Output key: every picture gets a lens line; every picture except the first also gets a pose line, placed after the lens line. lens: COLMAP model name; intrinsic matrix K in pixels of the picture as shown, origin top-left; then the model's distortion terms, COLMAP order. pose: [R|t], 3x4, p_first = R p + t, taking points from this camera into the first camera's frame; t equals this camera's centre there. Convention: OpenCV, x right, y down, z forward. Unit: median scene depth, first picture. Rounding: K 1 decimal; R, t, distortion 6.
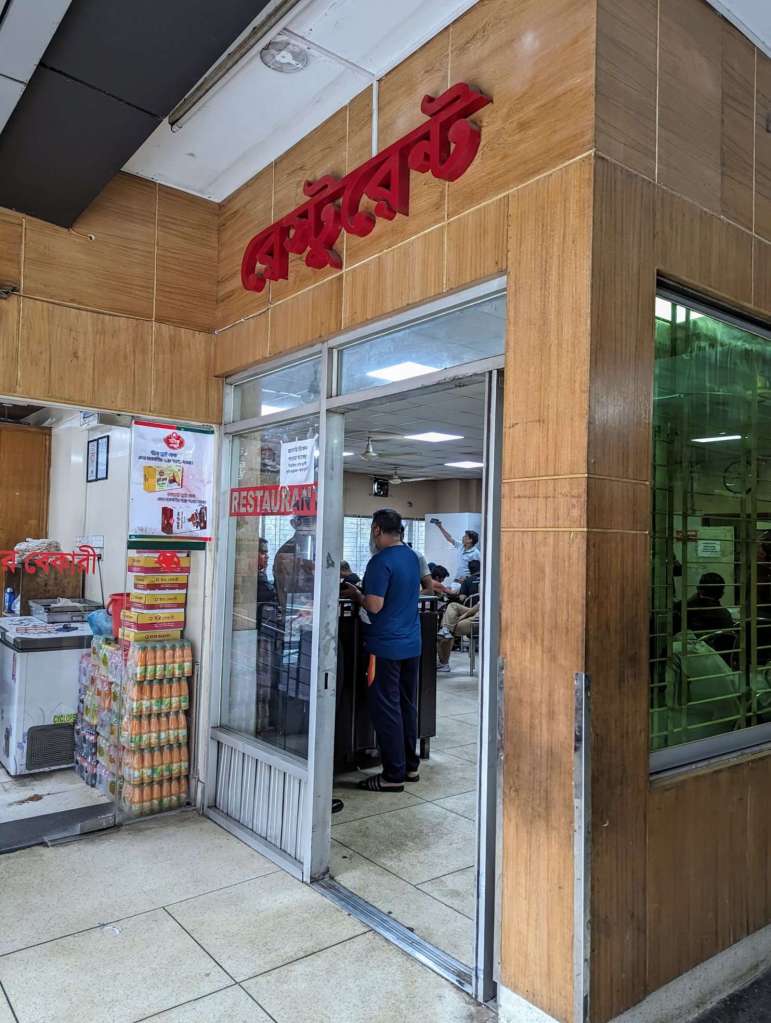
lens RADIAL K [[745.7, 0, 385.5], [0, 745.7, 511.5], [0, 0, 1]] dist [0.045213, -0.003313]
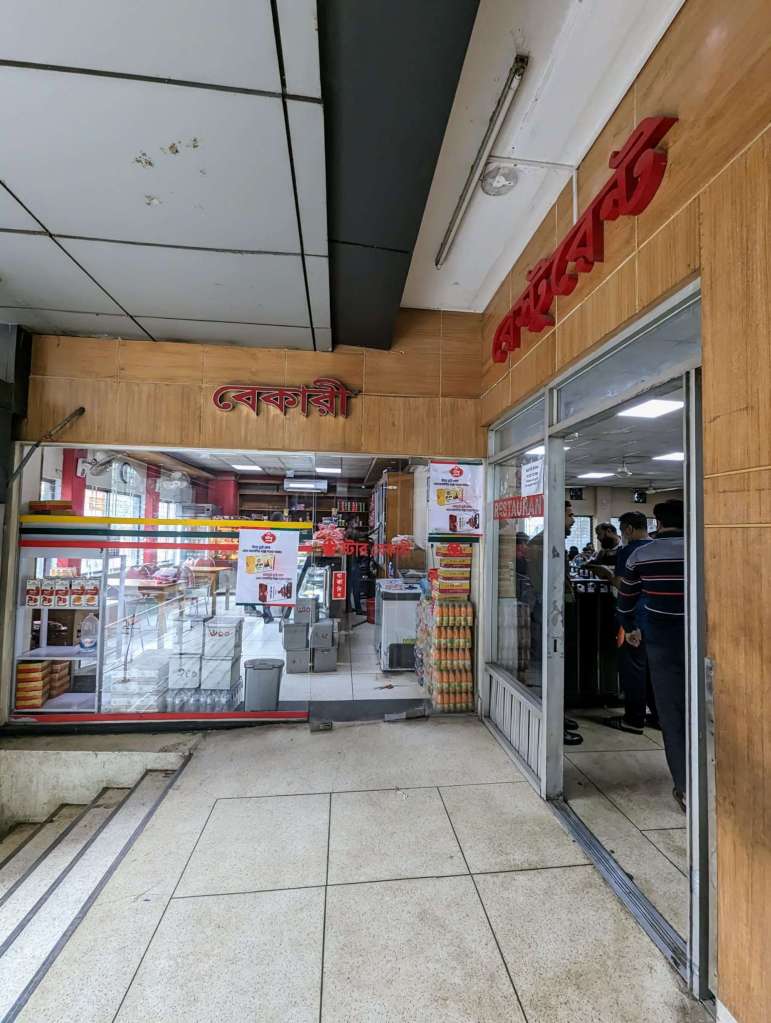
lens RADIAL K [[427.1, 0, 385.5], [0, 427.1, 511.5], [0, 0, 1]] dist [0.000966, -0.000457]
pose [[0.846033, -0.036064, -0.531909, 0.064632], [0.028516, 0.999342, -0.022400, 0.003431], [0.532367, 0.003784, 0.846505, 0.194517]]
